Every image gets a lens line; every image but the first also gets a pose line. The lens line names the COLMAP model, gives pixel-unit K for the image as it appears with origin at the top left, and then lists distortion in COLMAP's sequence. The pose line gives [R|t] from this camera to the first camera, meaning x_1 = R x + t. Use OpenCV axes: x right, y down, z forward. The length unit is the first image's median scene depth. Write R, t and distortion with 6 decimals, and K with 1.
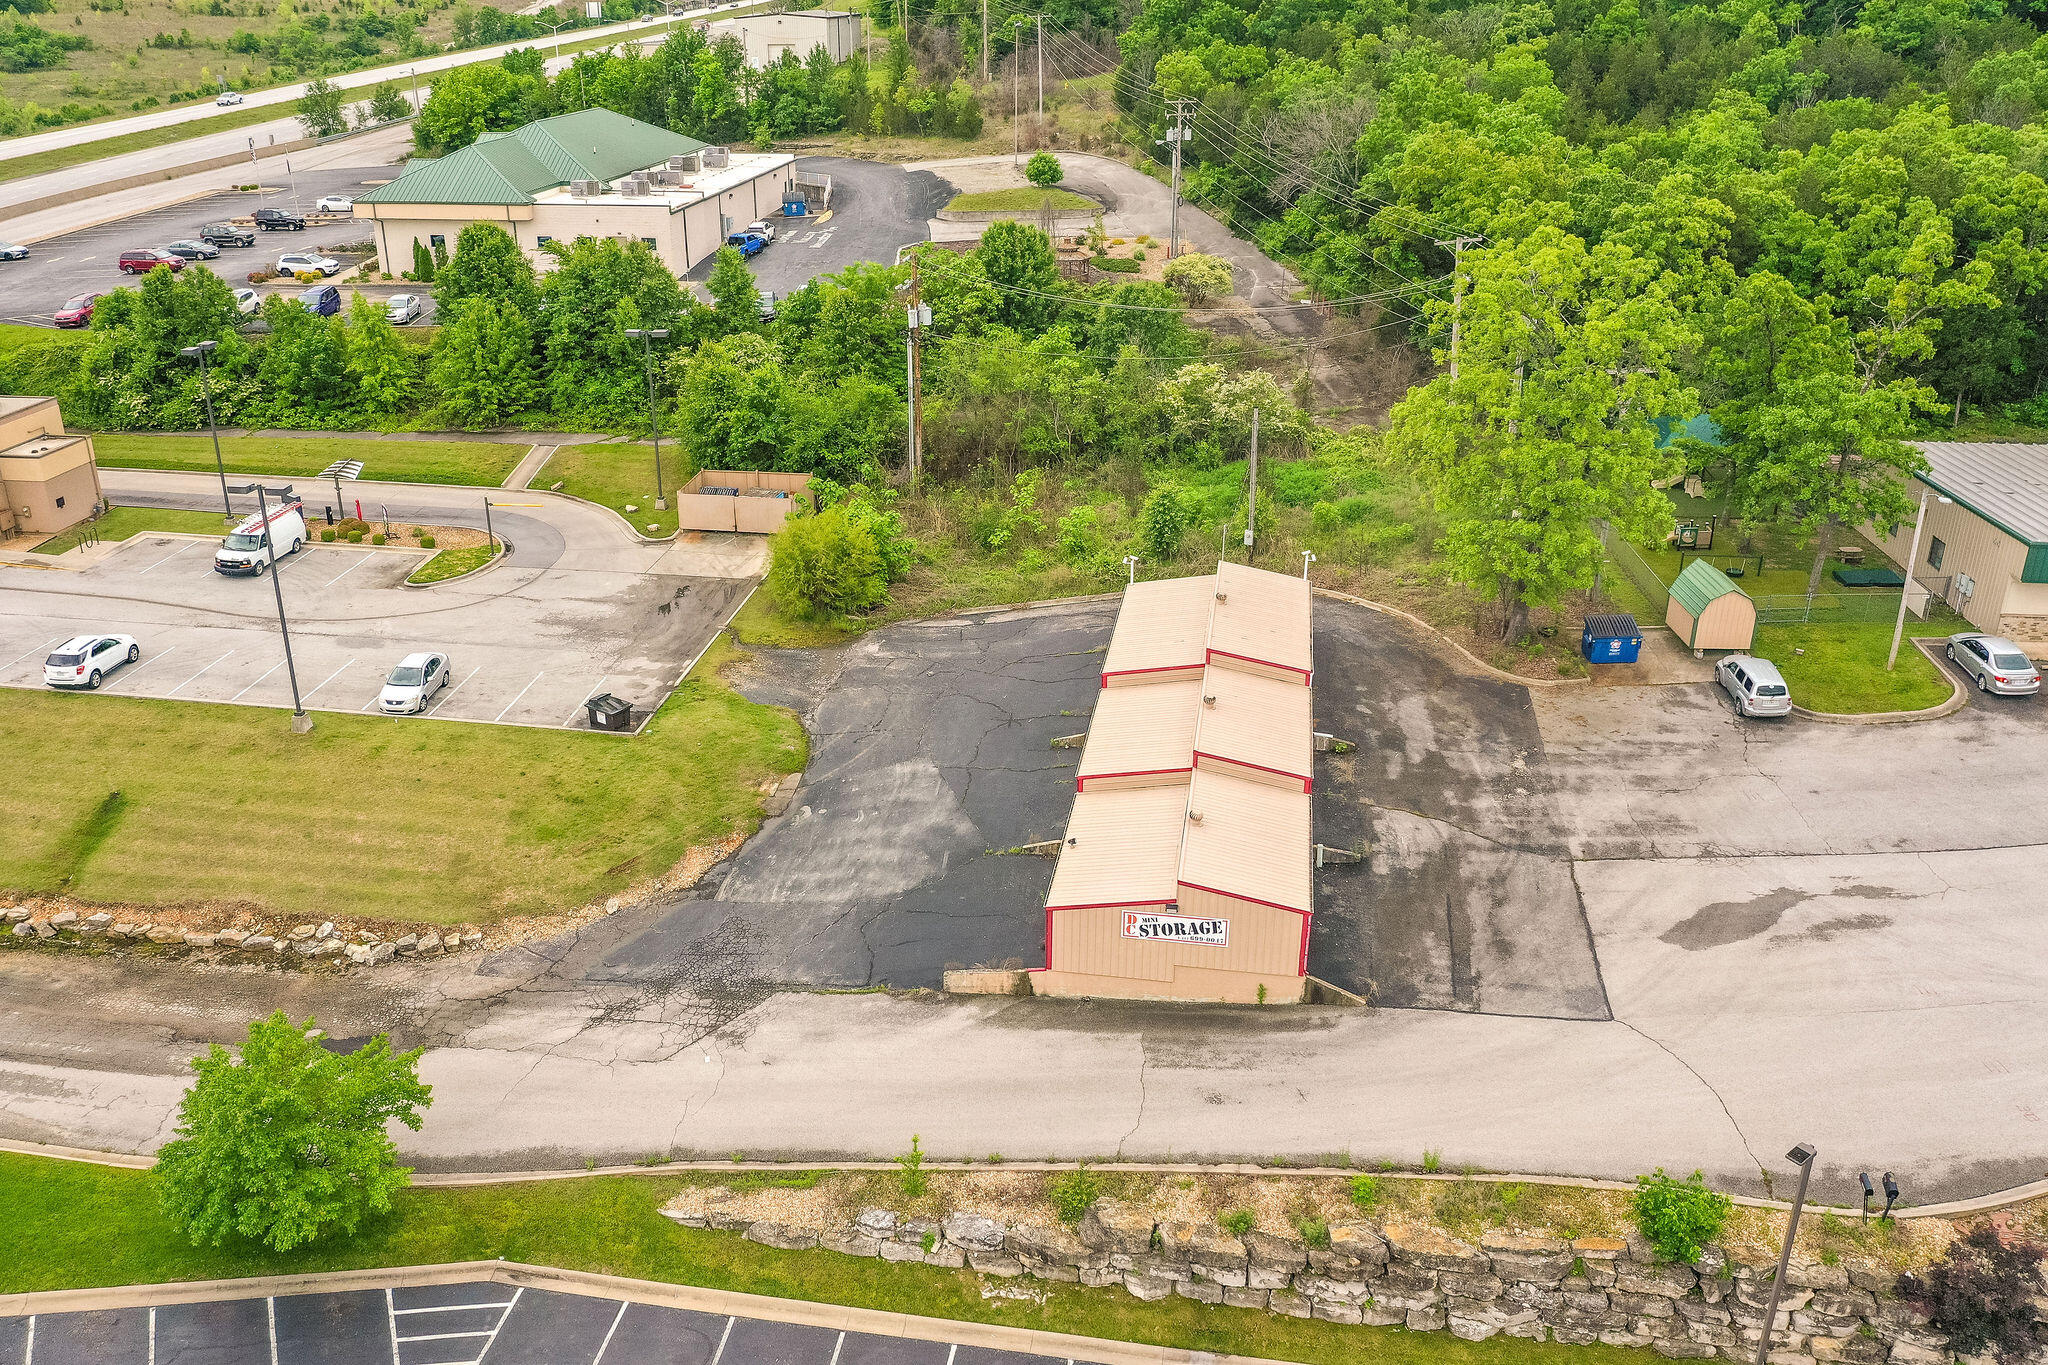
lens RADIAL K [[1663.9, 0, 973.1], [0, 1663.9, 676.1], [0, 0, 1]] dist [-0.020941, -0.002597]
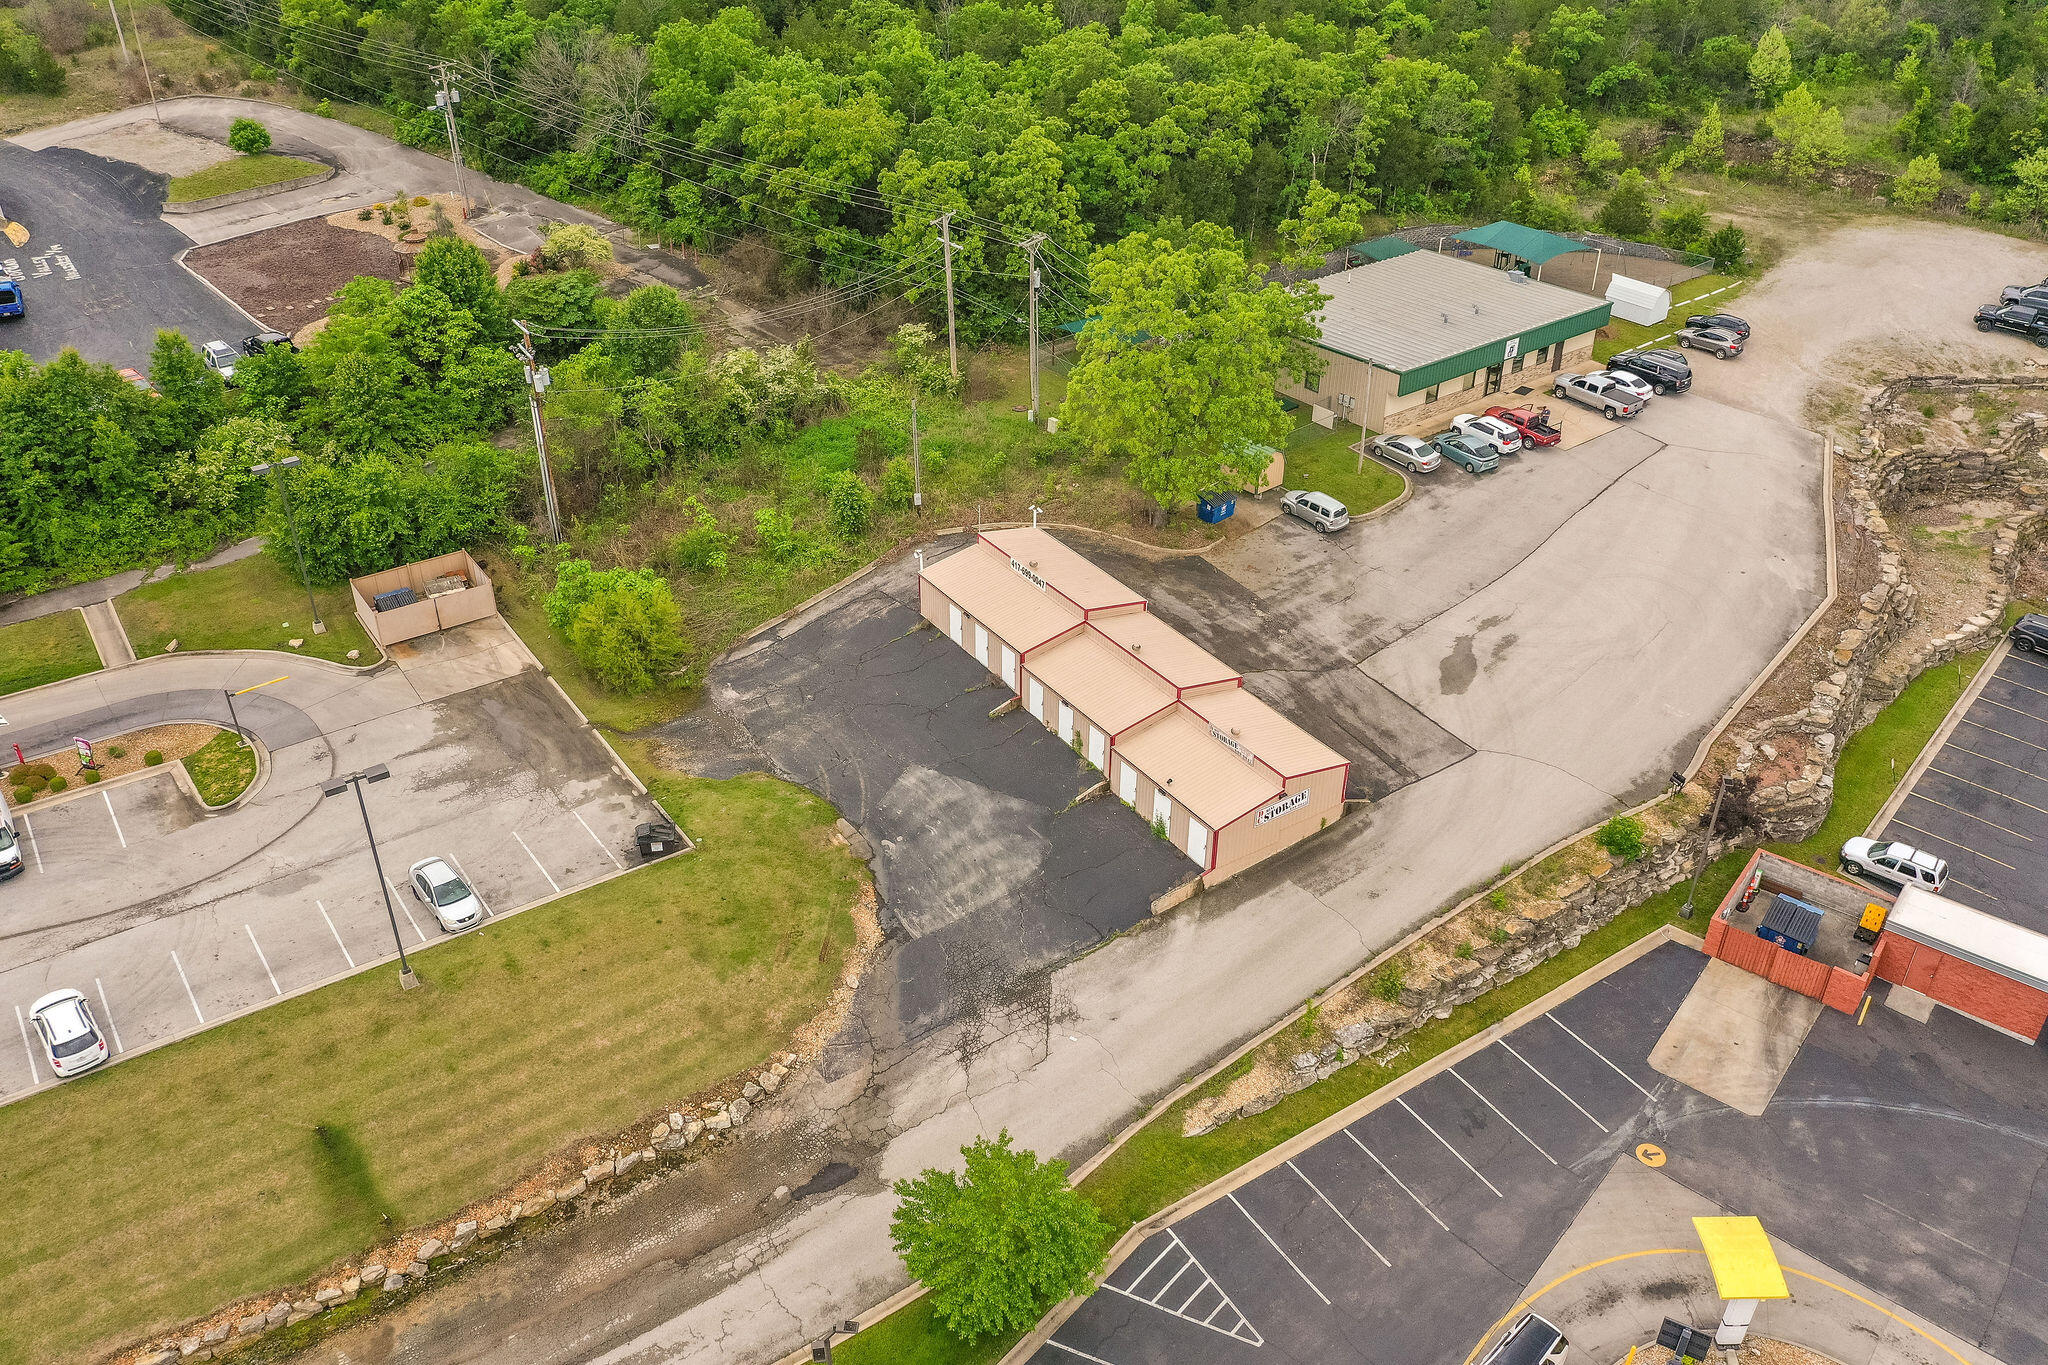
lens RADIAL K [[1638.8, 0, 1007.4], [0, 1638.8, 654.9], [0, 0, 1]] dist [-0.017512, -0.004381]
pose [[0.725419, -0.352346, 0.591286, -0.777617], [0.265172, 0.935796, 0.232314, -0.340015], [-0.635178, -0.011733, 0.772276, 0.013612]]
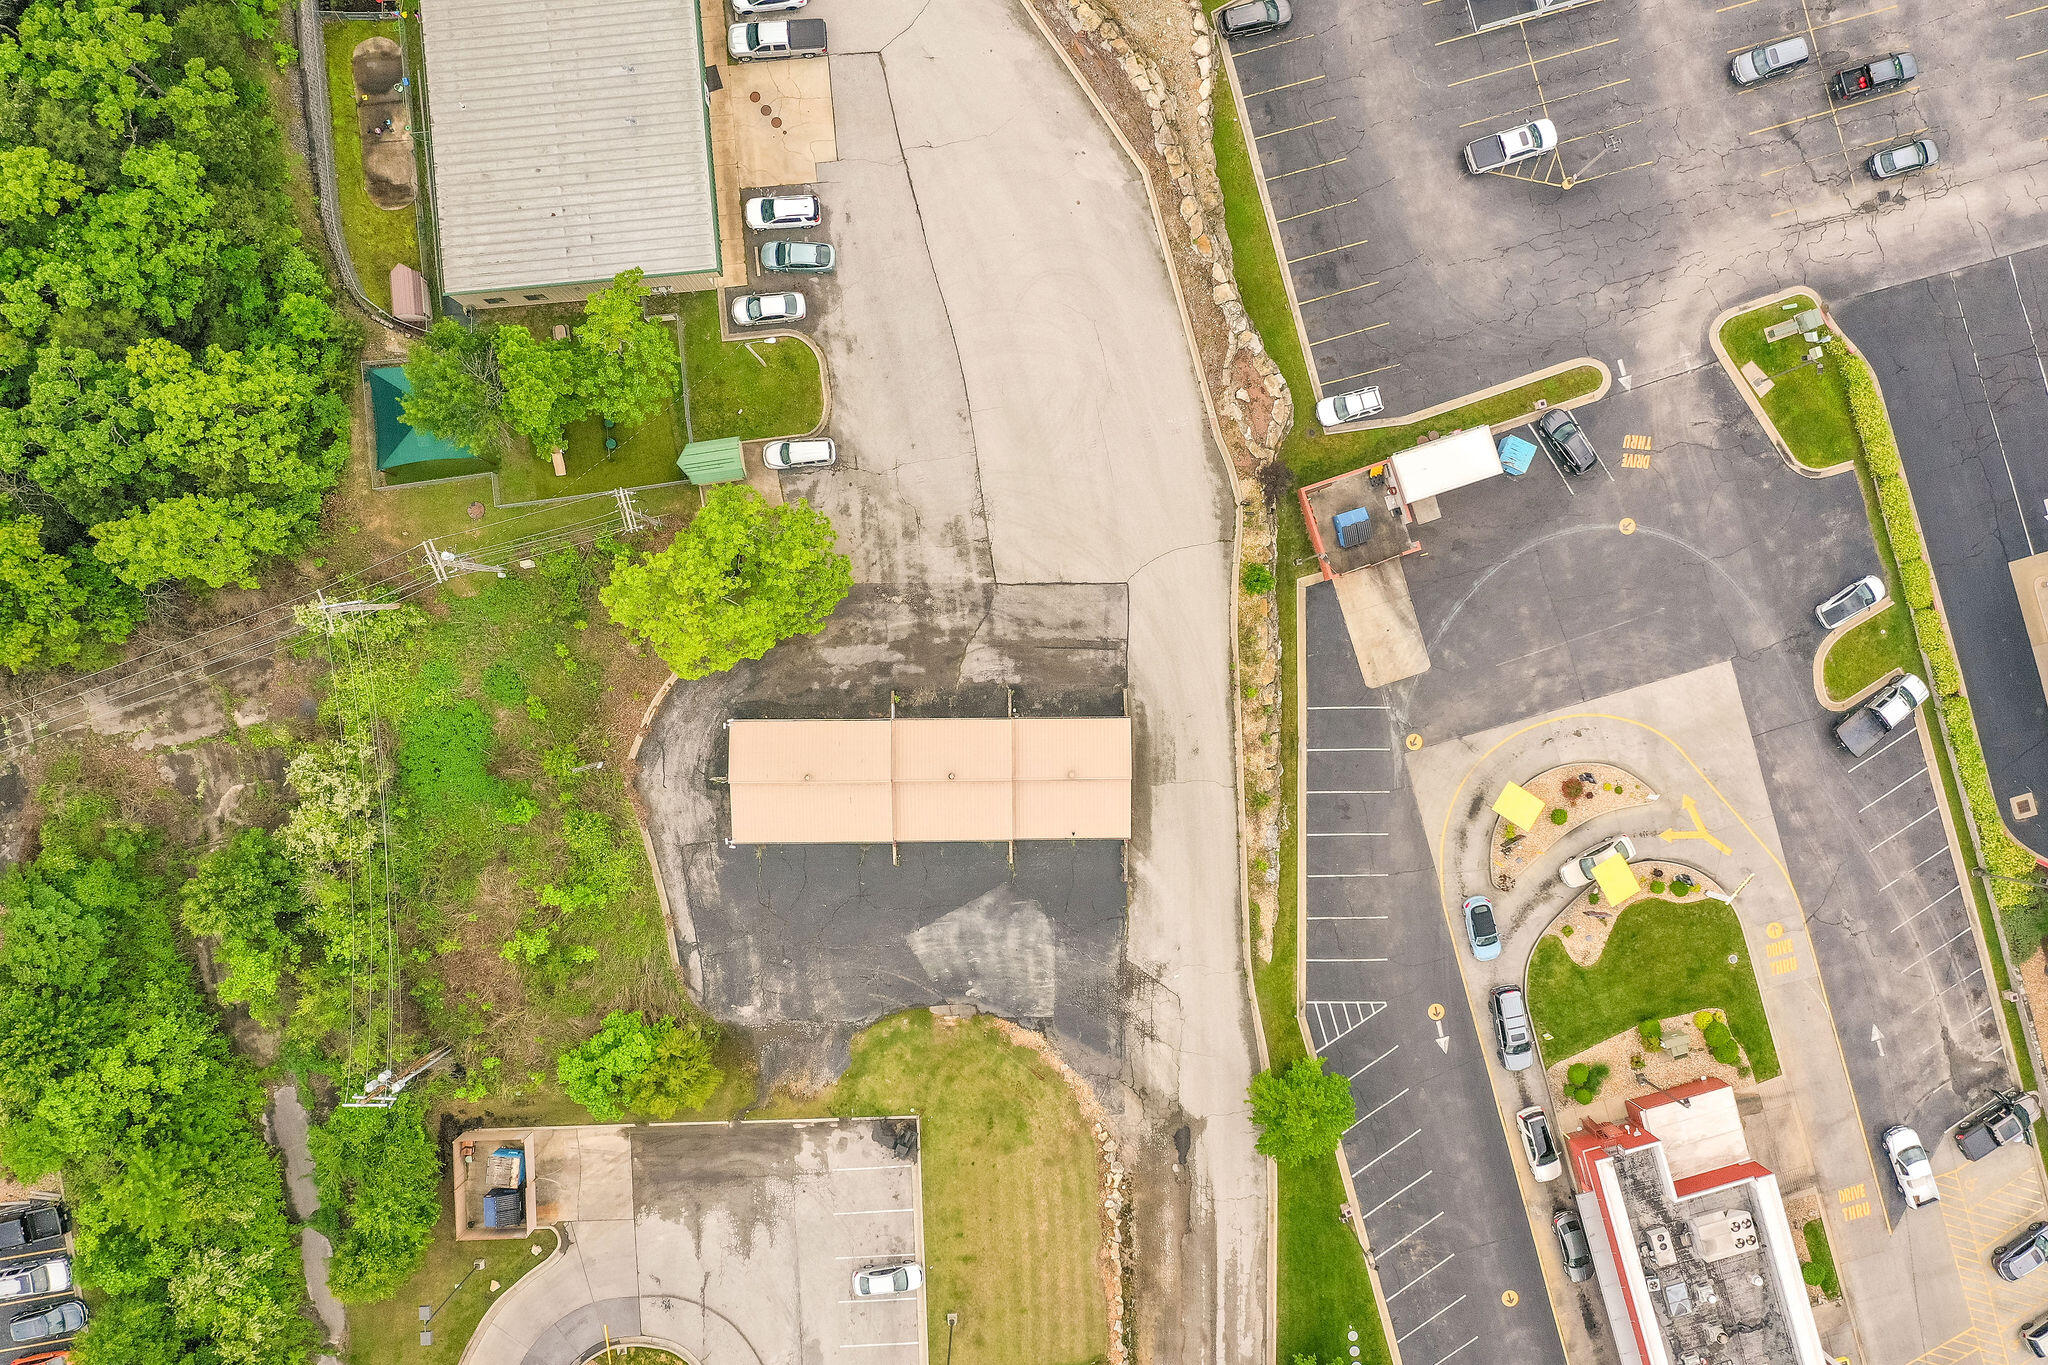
lens RADIAL K [[1614.4, 0, 1034.4], [0, 1614.4, 653.9], [0, 0, 1]] dist [-0.017041, -0.003808]
pose [[-0.185895, -0.982564, 0.003213, 0.260907], [0.377909, -0.068479, 0.923307, -1.611844], [-0.906988, 0.172852, 0.384050, 0.239180]]
